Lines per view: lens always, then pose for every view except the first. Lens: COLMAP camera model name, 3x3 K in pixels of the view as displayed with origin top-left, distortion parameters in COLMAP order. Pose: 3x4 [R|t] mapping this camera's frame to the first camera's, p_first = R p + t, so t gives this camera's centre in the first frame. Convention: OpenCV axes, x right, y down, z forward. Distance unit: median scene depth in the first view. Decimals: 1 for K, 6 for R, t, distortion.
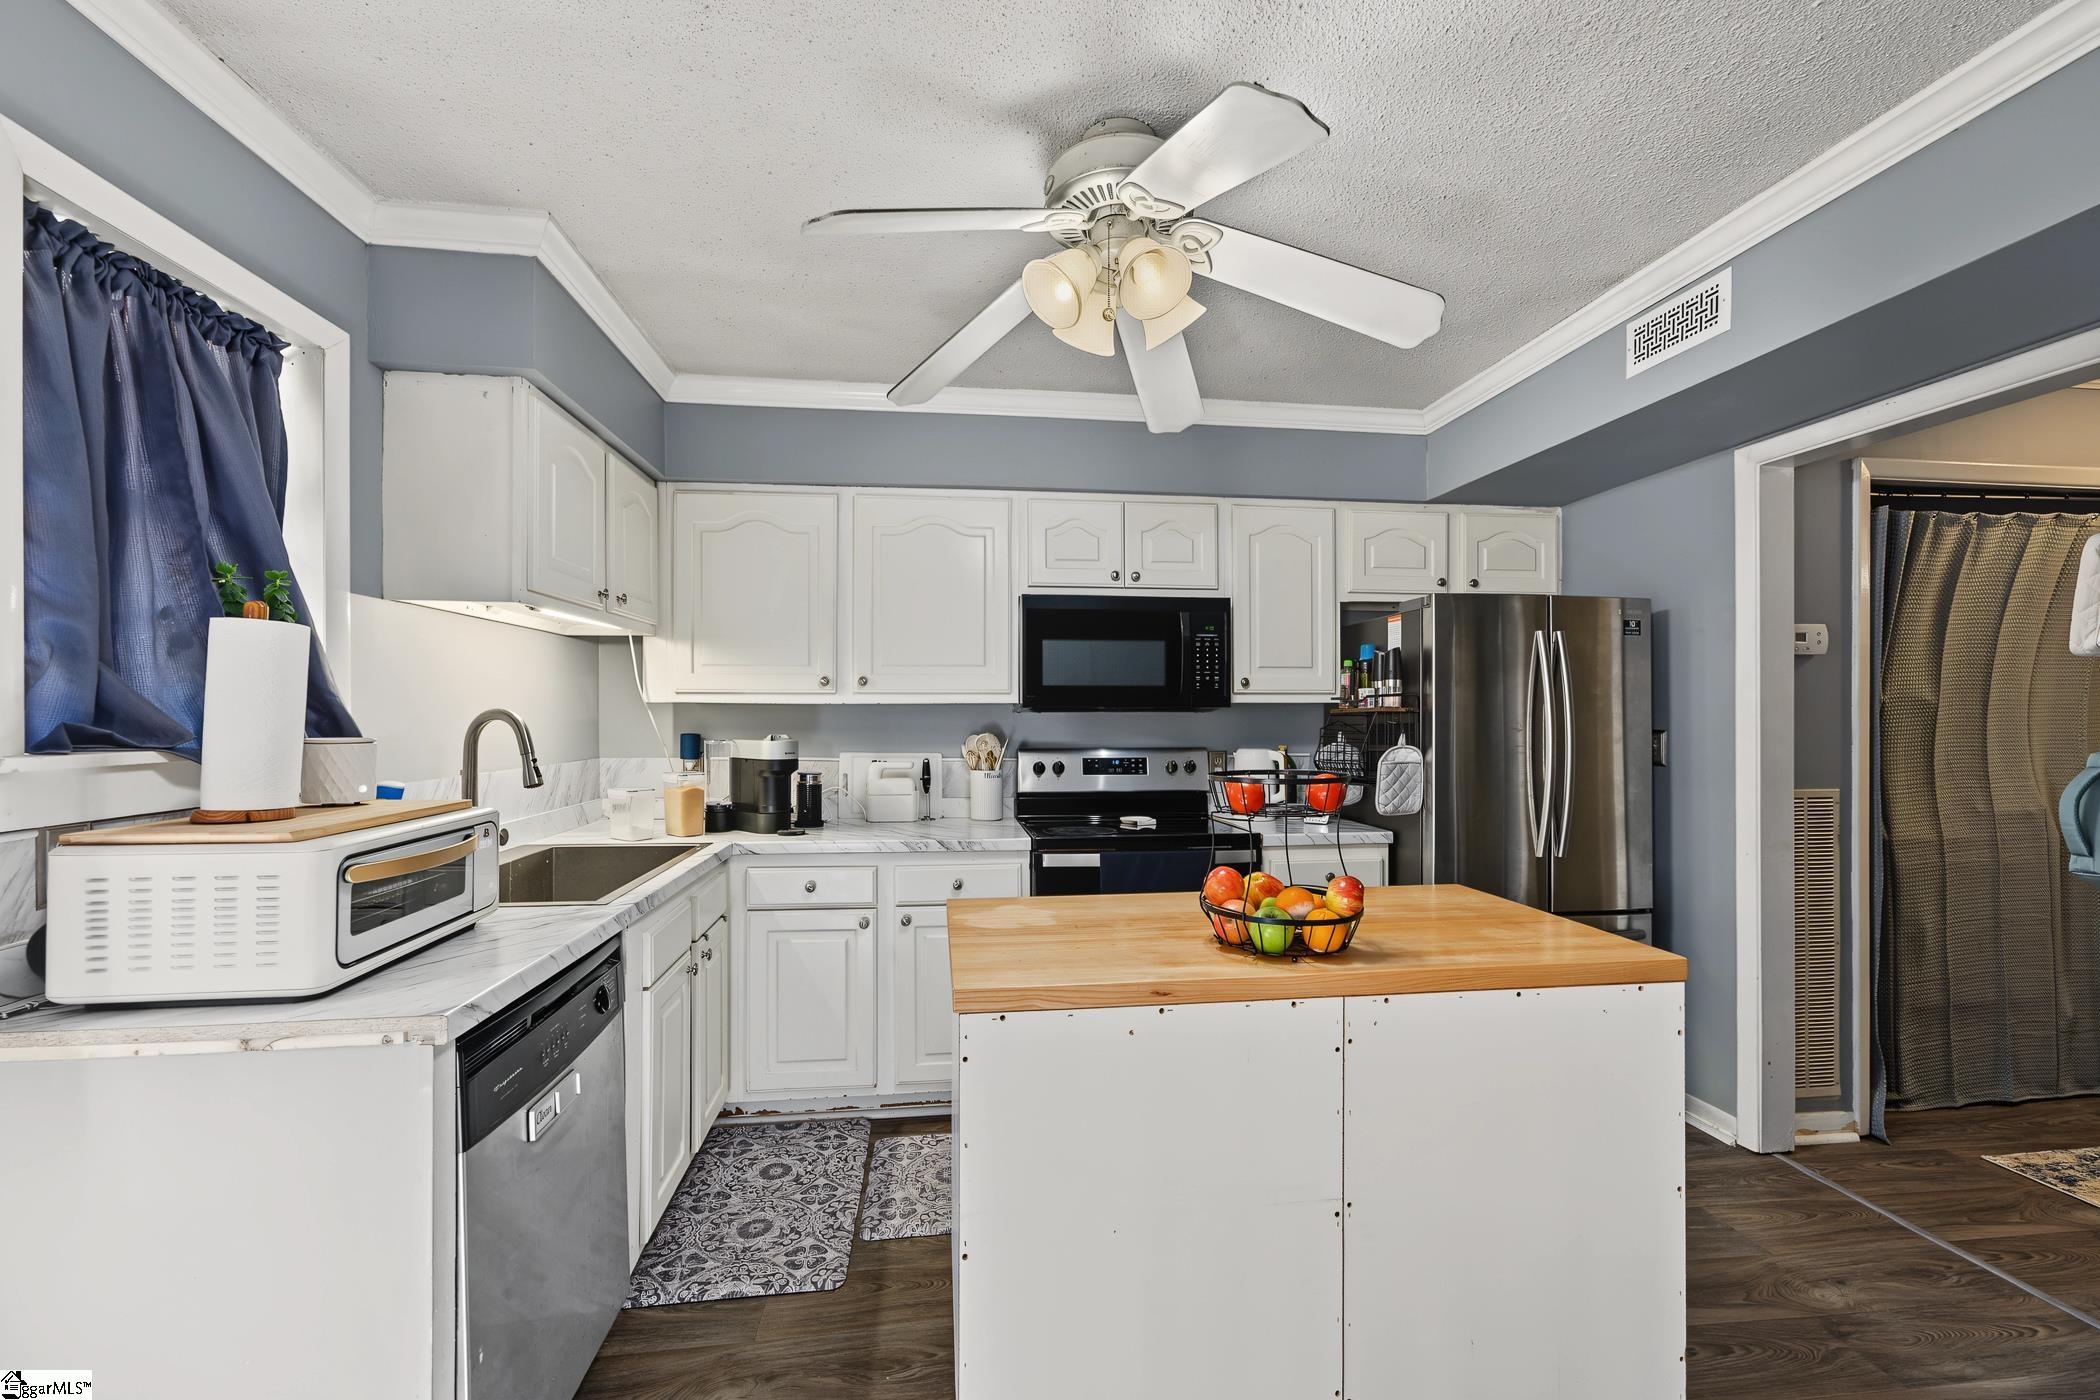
lens RADIAL K [[838.2, 0, 1039.2], [0, 838.2, 707.8], [0, 0, 1]] dist [0.000421, 0.000089]
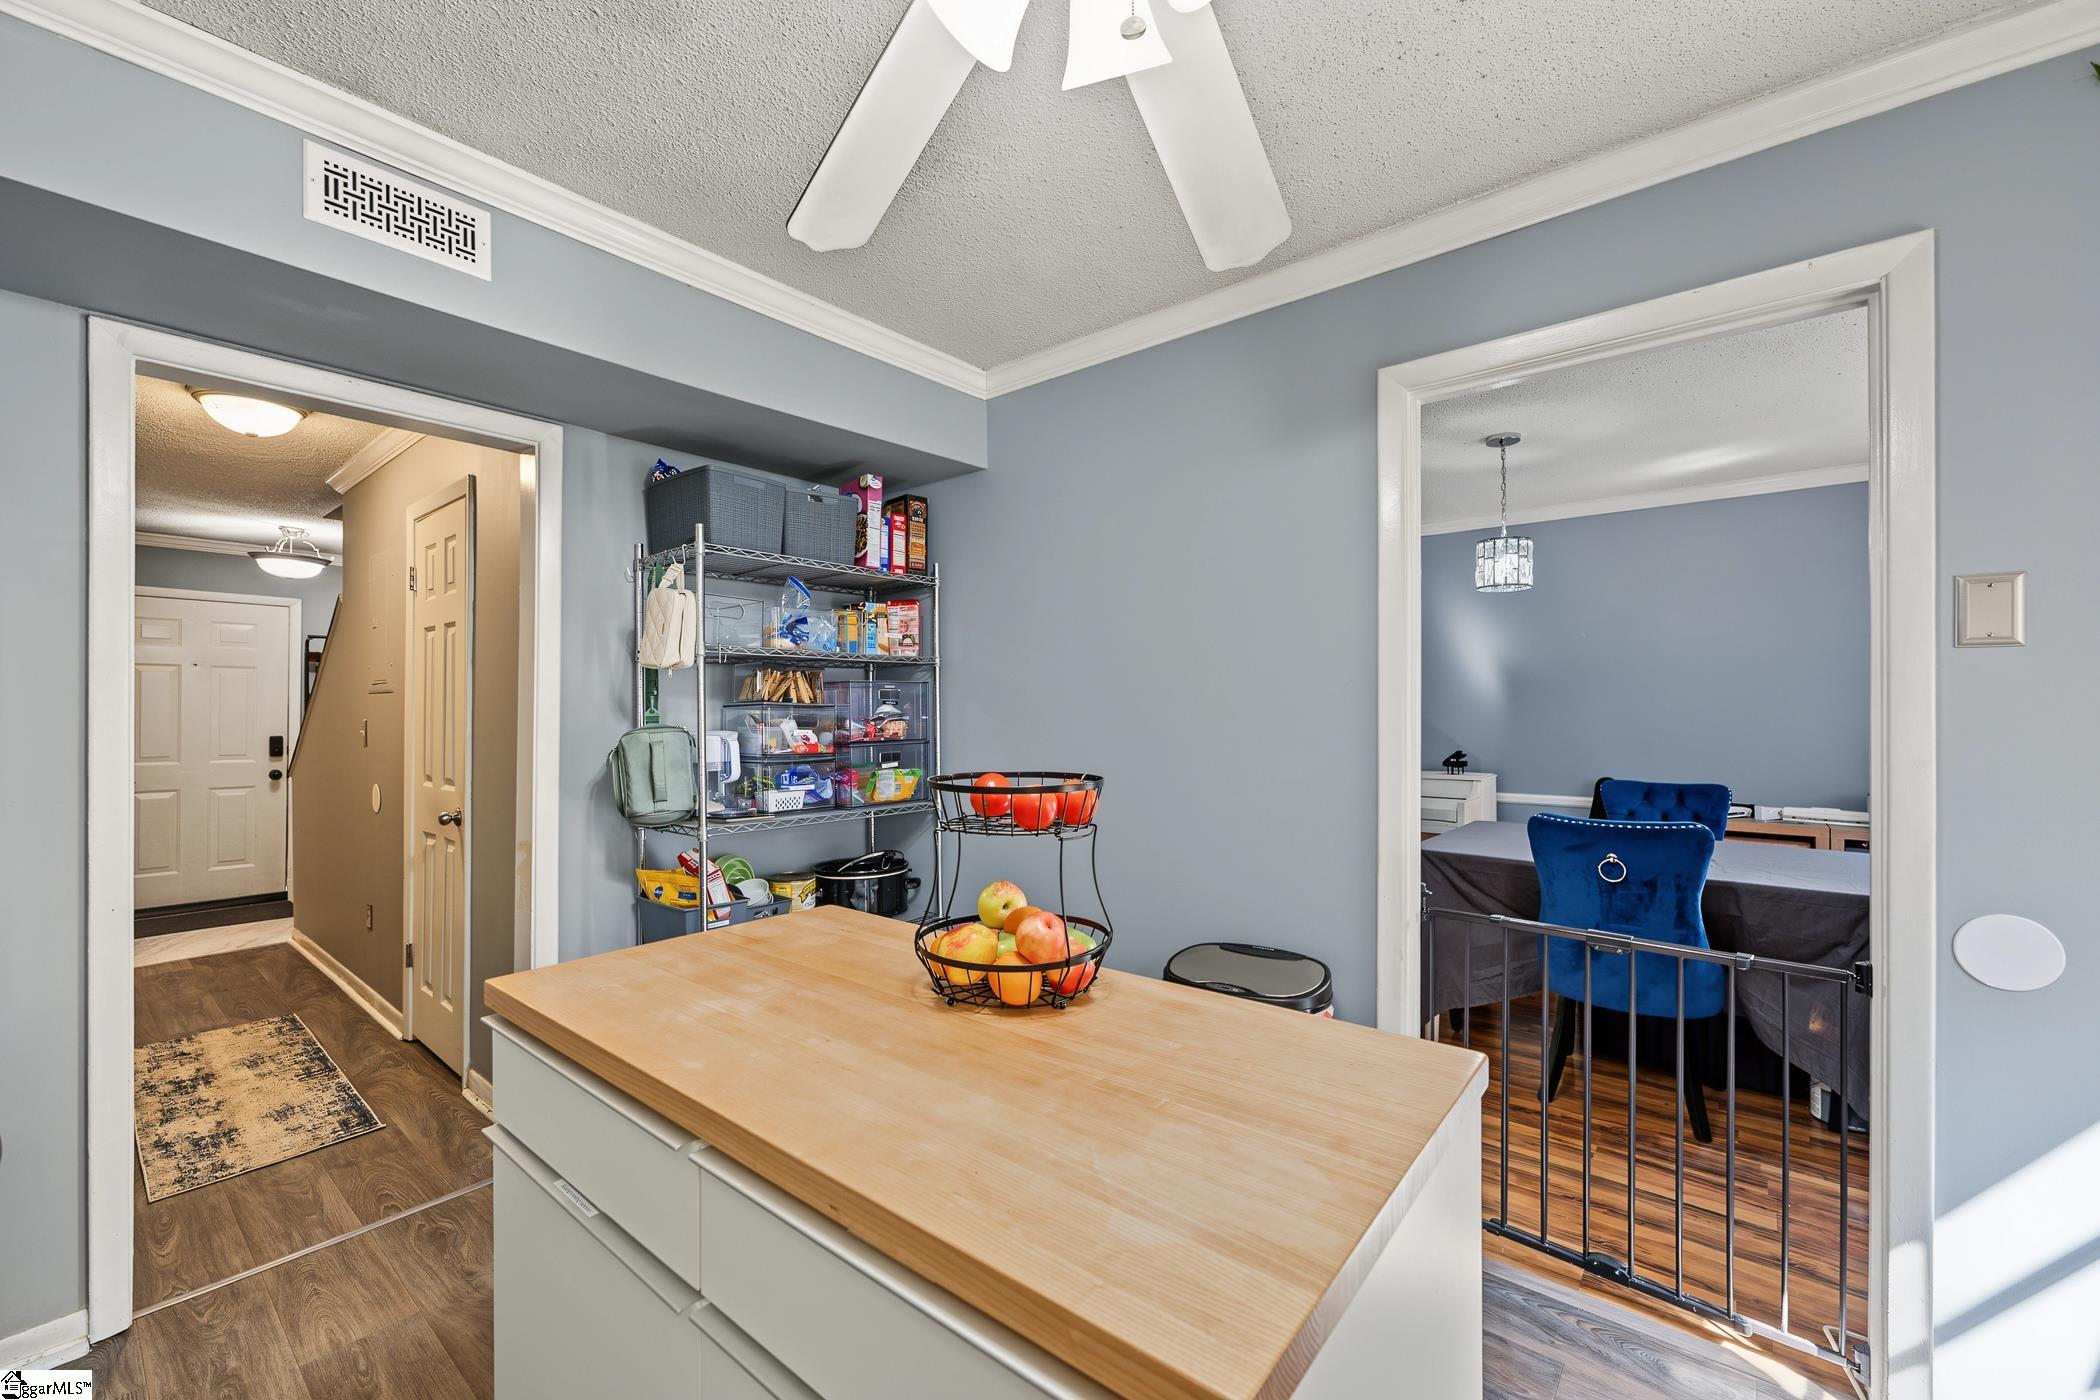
lens RADIAL K [[838.2, 0, 1046.6], [0, 838.2, 707.1], [0, 0, 1]] dist [0.000421, 0.000089]
pose [[-0.683498, 0.007899, 0.729910, -0.295394], [-0.005497, 0.999857, -0.015967, 0.023946], [-0.729932, -0.014926, -0.683357, 1.402443]]
